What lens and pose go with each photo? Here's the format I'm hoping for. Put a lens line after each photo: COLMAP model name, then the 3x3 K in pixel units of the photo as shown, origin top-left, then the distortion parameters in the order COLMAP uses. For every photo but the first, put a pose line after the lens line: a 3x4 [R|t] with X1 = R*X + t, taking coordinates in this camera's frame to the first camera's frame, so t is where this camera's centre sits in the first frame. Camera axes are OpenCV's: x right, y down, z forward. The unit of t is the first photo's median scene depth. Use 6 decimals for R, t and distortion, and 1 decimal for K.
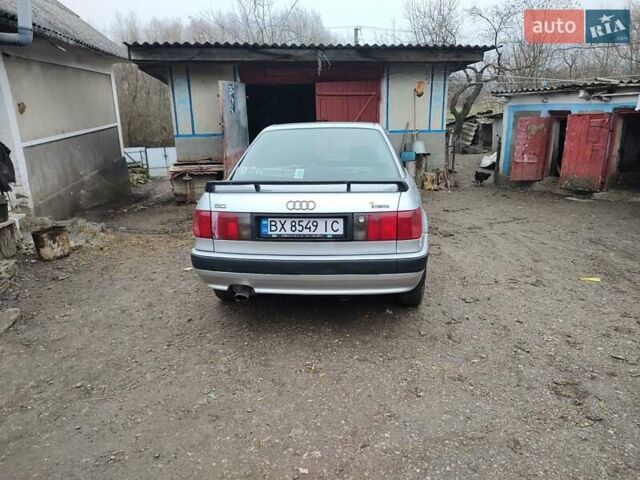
lens RADIAL K [[462.8, 0, 320.8], [0, 462.8, 242.0], [0, 0, 1]] dist [0.021059, -0.013091]
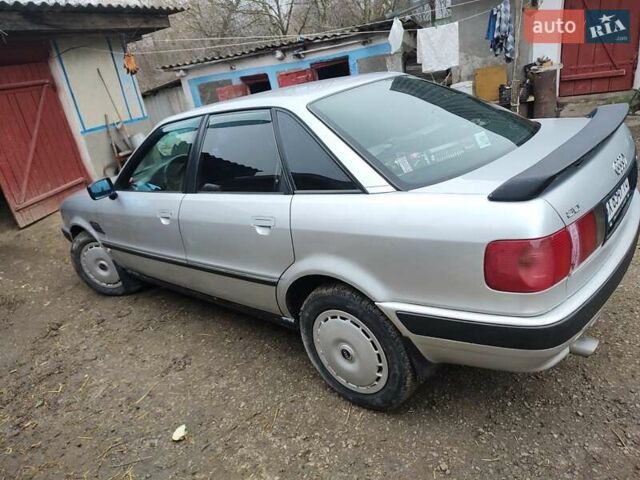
lens RADIAL K [[462.8, 0, 320.8], [0, 462.8, 238.8], [0, 0, 1]] dist [0.021059, -0.013091]
pose [[0.543898, -0.370114, 0.753121, -0.286810], [0.368299, 0.911706, 0.182066, -0.092019], [-0.754010, 0.178348, 0.632188, 0.329558]]
